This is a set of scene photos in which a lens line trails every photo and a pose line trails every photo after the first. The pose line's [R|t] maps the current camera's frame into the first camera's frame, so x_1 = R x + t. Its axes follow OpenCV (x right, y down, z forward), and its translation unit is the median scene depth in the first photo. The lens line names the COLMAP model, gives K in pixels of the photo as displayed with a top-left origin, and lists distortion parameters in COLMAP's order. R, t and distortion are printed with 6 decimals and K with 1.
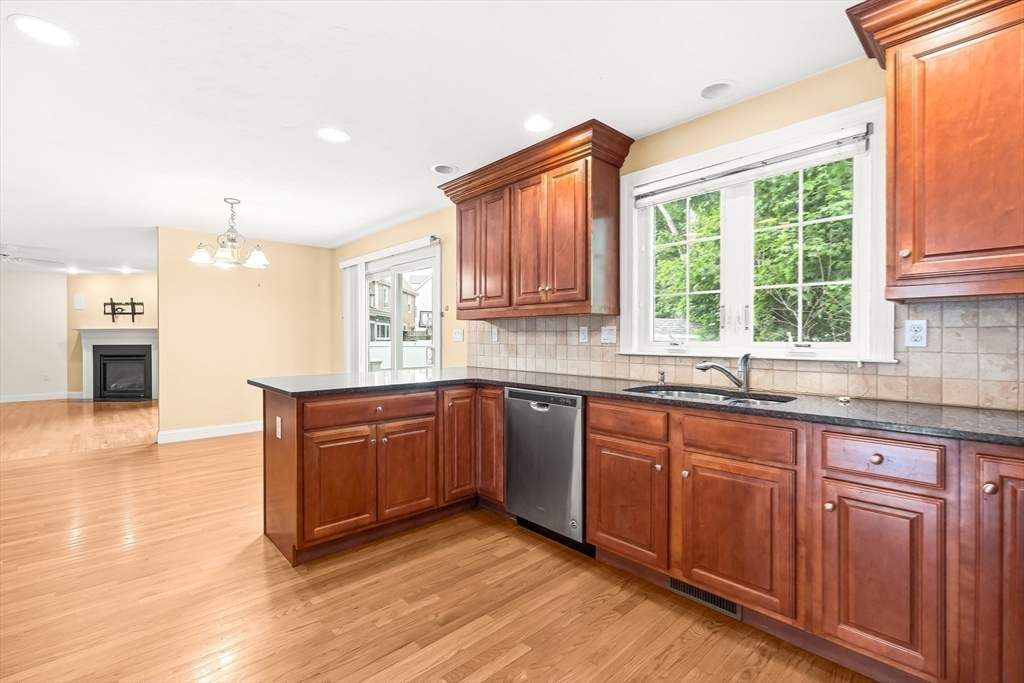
lens RADIAL K [[454.6, 0, 512.0], [0, 454.6, 341.5], [0, 0, 1]] dist [-0.002133, -0.000439]
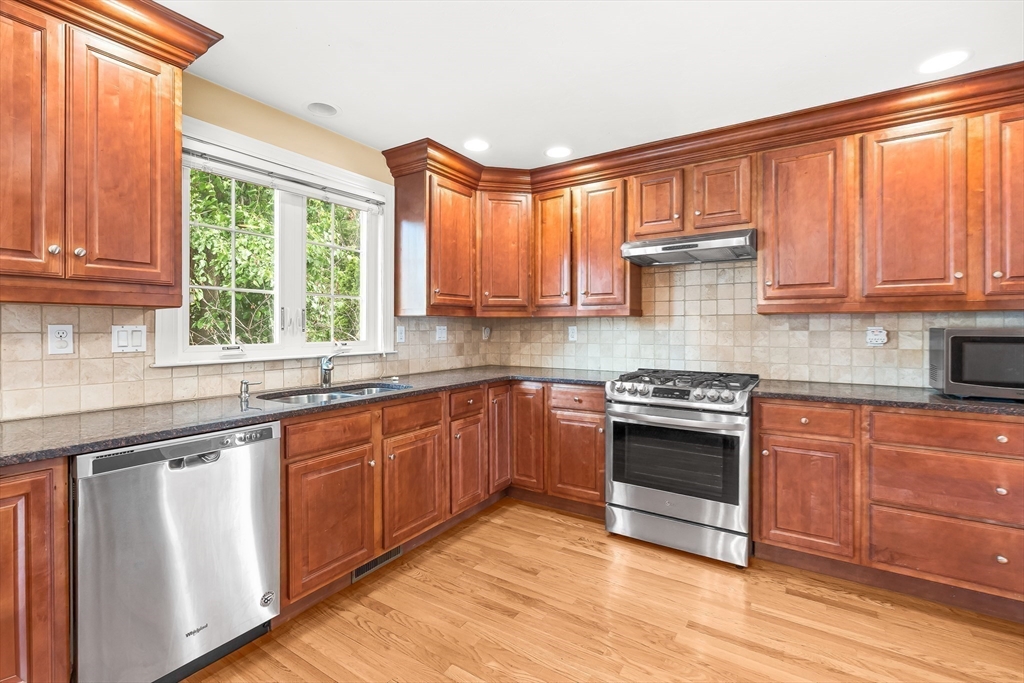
lens RADIAL K [[459.1, 0, 510.7], [0, 459.1, 329.0], [0, 0, 1]] dist [-0.002582, 0.000000]
pose [[-0.243811, -0.001648, 0.969821, -0.551117], [0.010189, 0.999939, 0.004261, -0.026230], [-0.969769, 0.010920, -0.243779, 0.651095]]
